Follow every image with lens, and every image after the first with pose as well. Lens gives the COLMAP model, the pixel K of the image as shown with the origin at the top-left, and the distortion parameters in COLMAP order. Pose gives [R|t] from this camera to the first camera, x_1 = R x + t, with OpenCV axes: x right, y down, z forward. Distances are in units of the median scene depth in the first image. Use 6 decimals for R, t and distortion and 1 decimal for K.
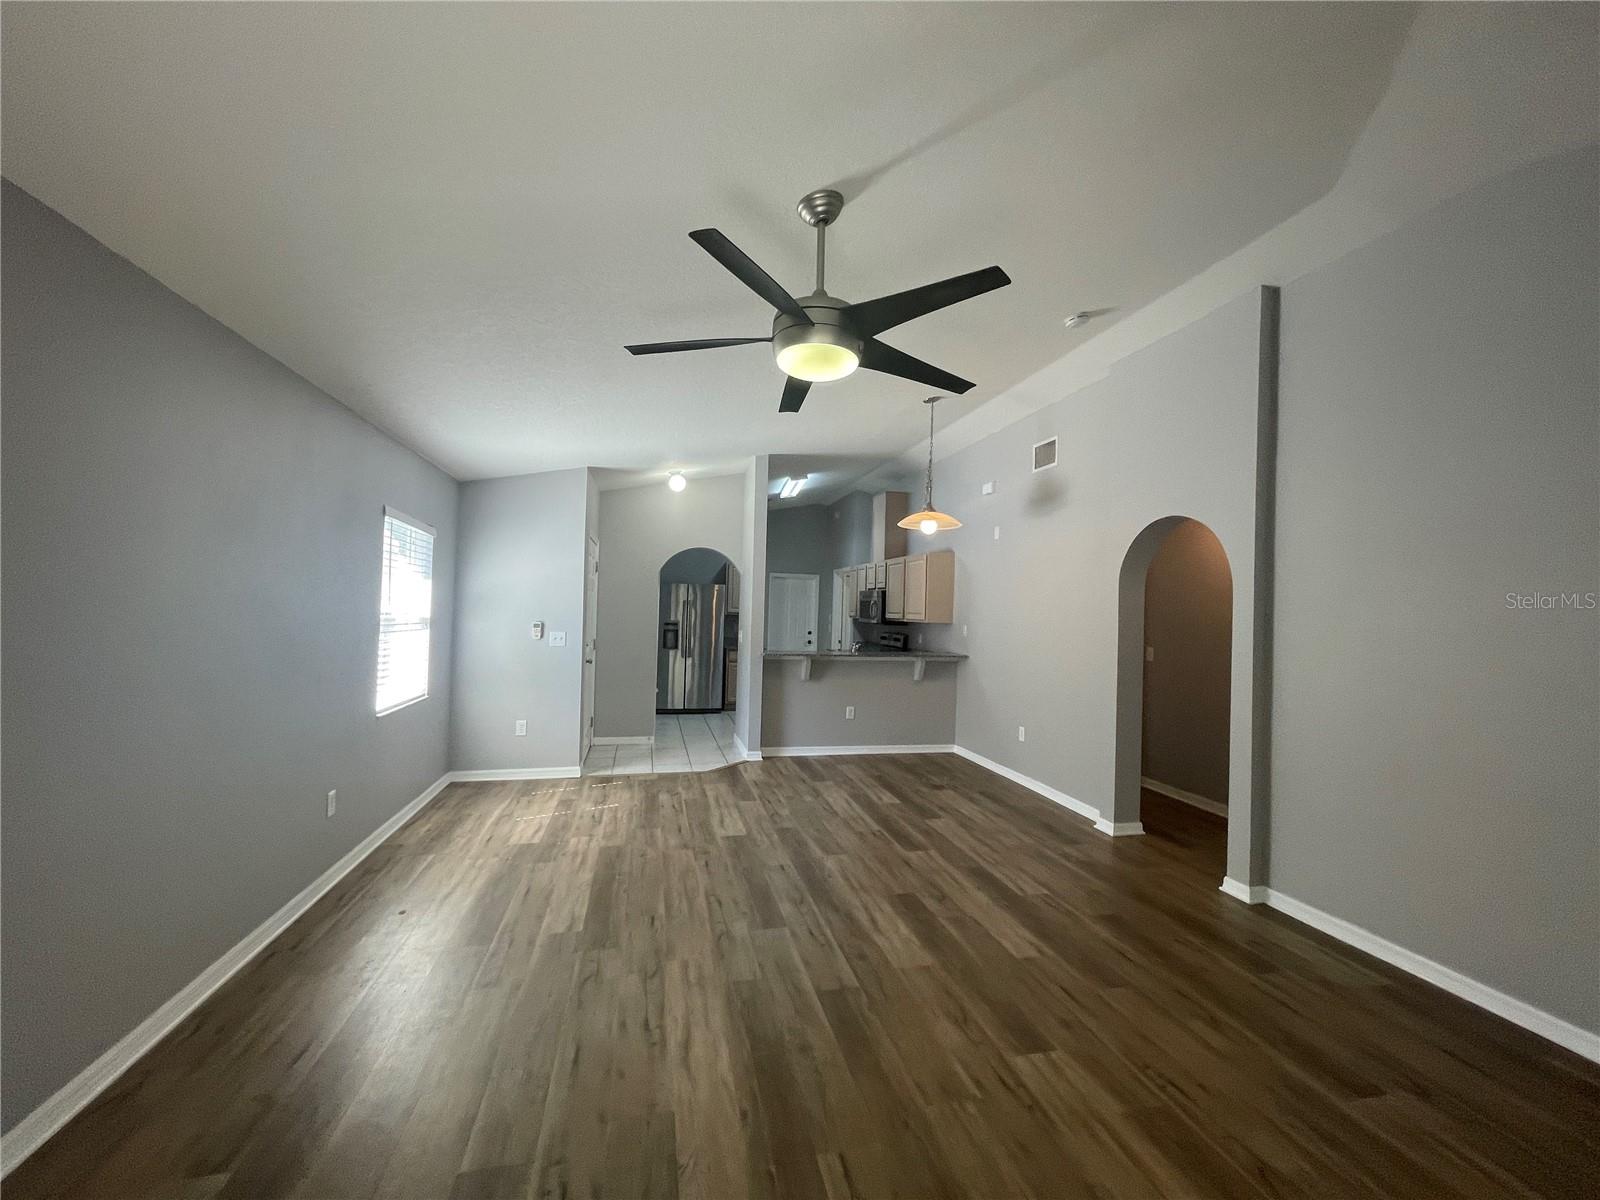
lens RADIAL K [[657.6, 0, 800.0], [0, 657.6, 600.0], [0, 0, 1]] dist [-0.003774, -0.000149]
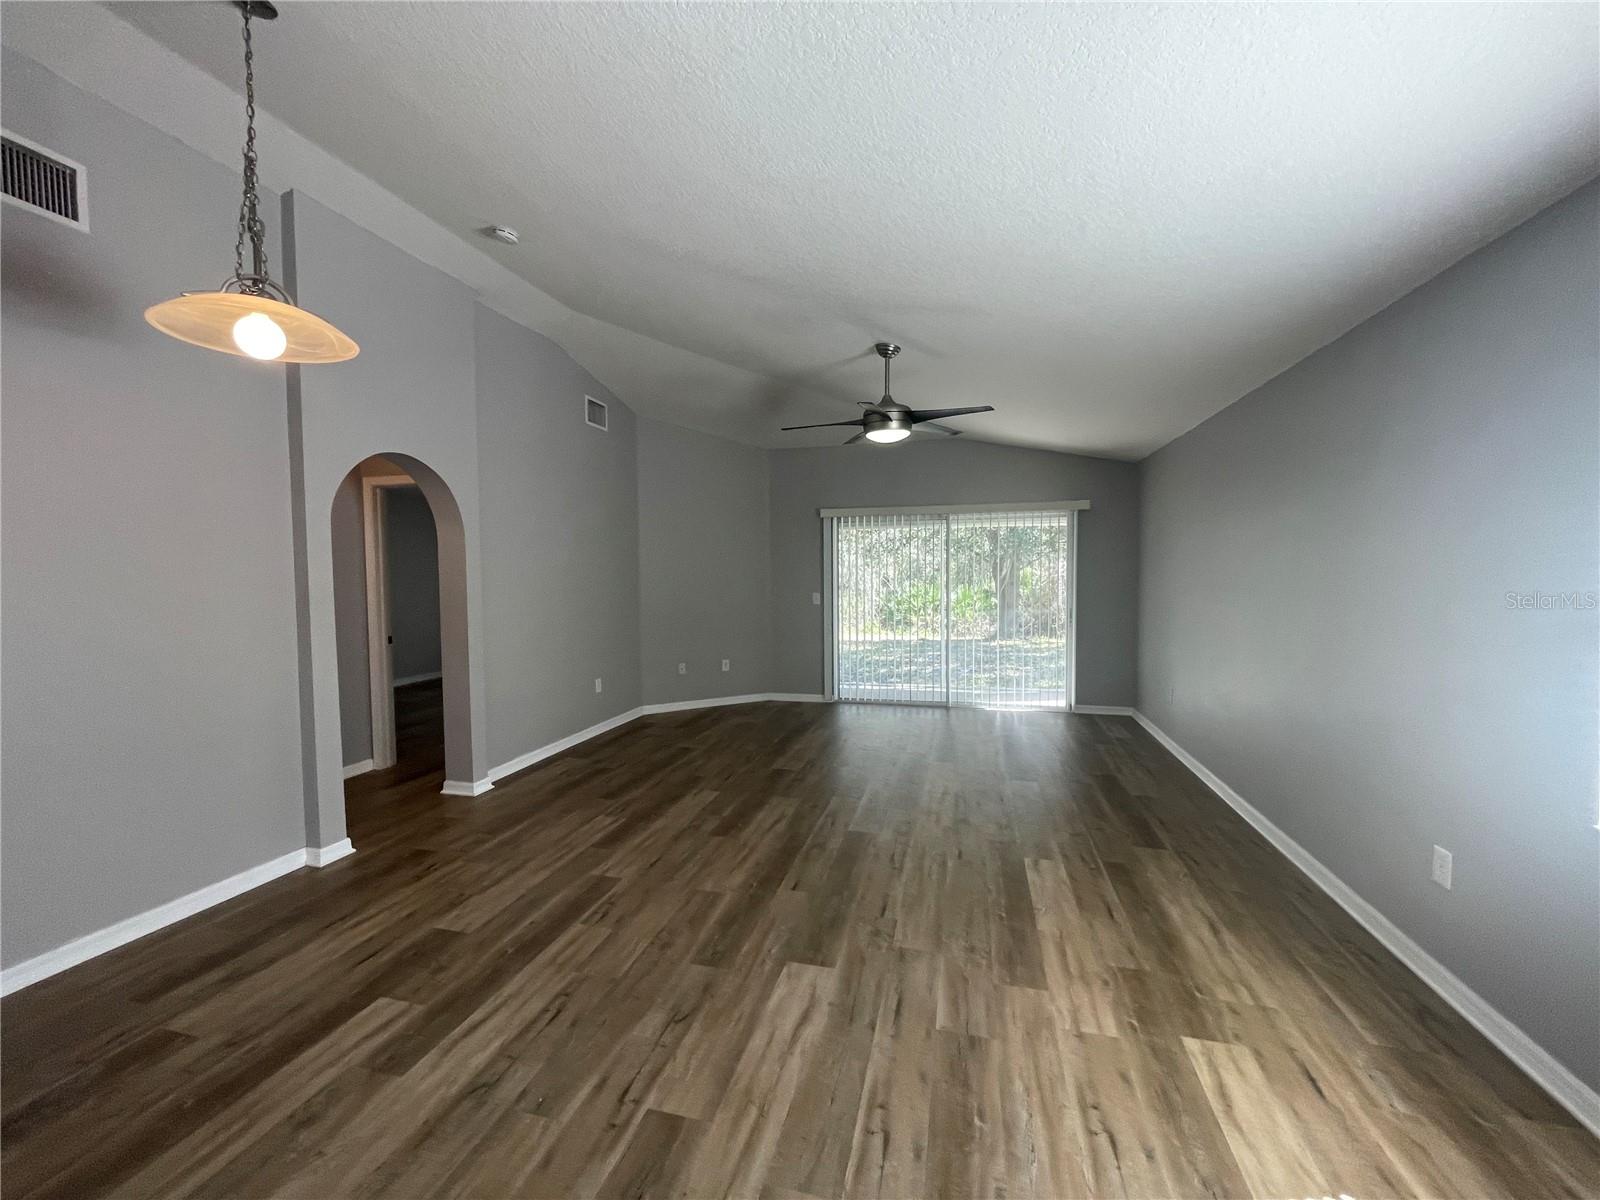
lens RADIAL K [[657.6, 0, 800.0], [0, 657.6, 600.0], [0, 0, 1]] dist [-0.003774, -0.000149]
pose [[-0.888977, -0.042770, 0.455951, -0.360484], [-0.025922, 0.998733, 0.043143, 0.022308], [-0.457218, 0.026534, -0.888958, 1.602621]]
